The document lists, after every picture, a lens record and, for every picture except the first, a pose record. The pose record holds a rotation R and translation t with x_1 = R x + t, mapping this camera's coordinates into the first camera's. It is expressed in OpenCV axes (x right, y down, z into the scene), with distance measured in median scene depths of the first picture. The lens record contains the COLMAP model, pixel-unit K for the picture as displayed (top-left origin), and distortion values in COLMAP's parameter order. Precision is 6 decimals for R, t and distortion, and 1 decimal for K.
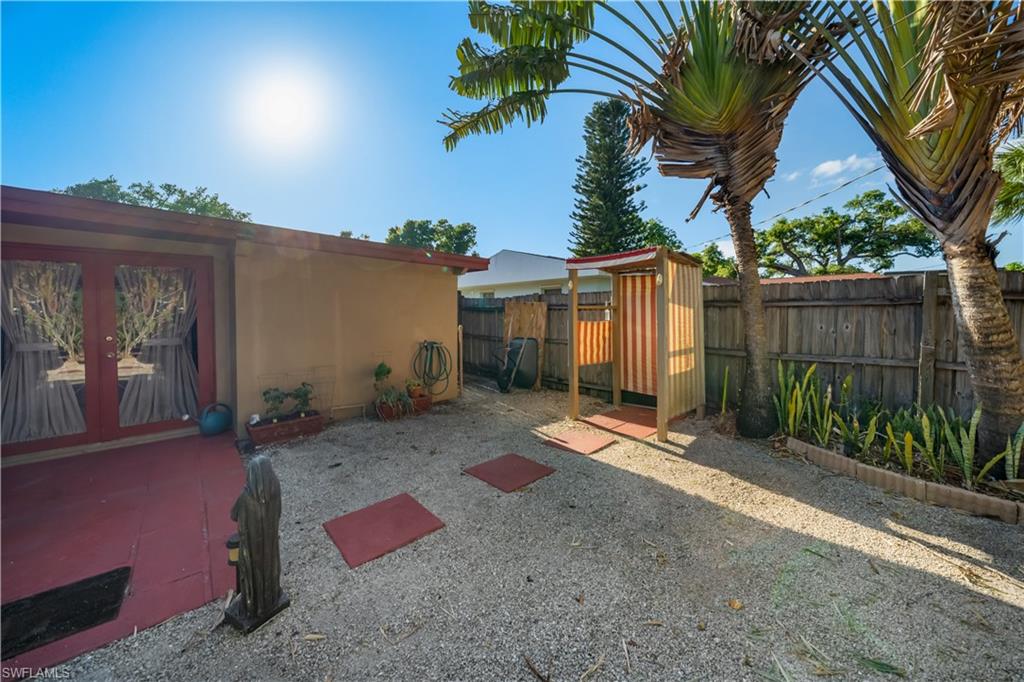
lens RADIAL K [[358.4, 0, 512.9], [0, 358.4, 323.2], [0, 0, 1]] dist [-0.000108, 0.000006]
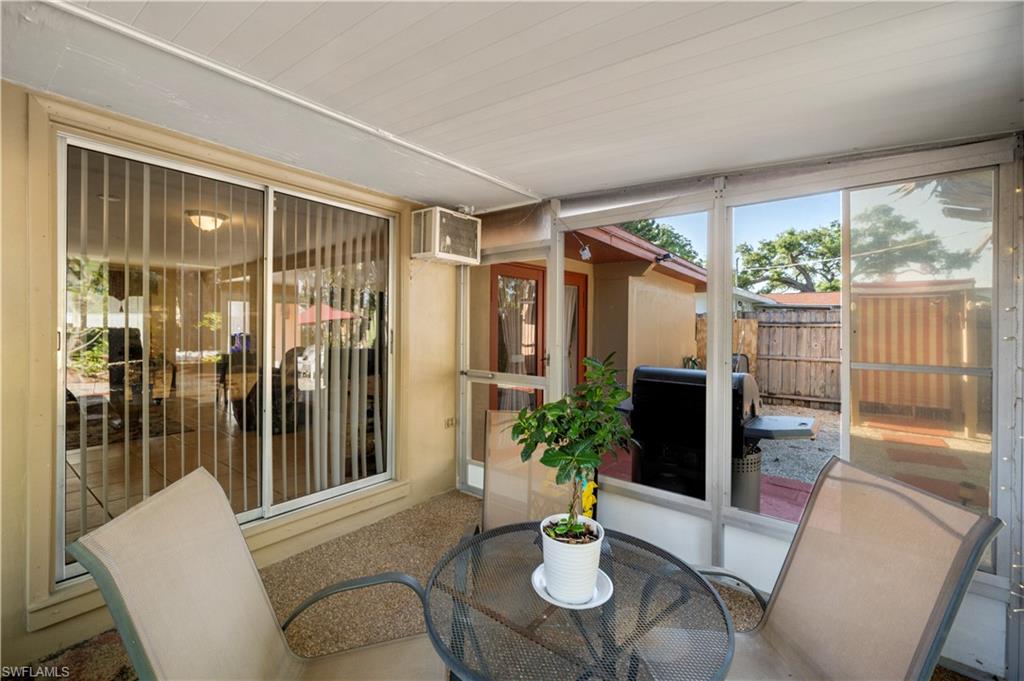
lens RADIAL K [[435.2, 0, 508.5], [0, 435.2, 329.7], [0, 0, 1]] dist [0.001002, 0.000111]
pose [[0.991697, 0.008197, 0.128337, -0.124265], [-0.005068, 0.999682, -0.024689, 0.000950], [-0.128499, 0.023833, 0.991423, -0.025100]]
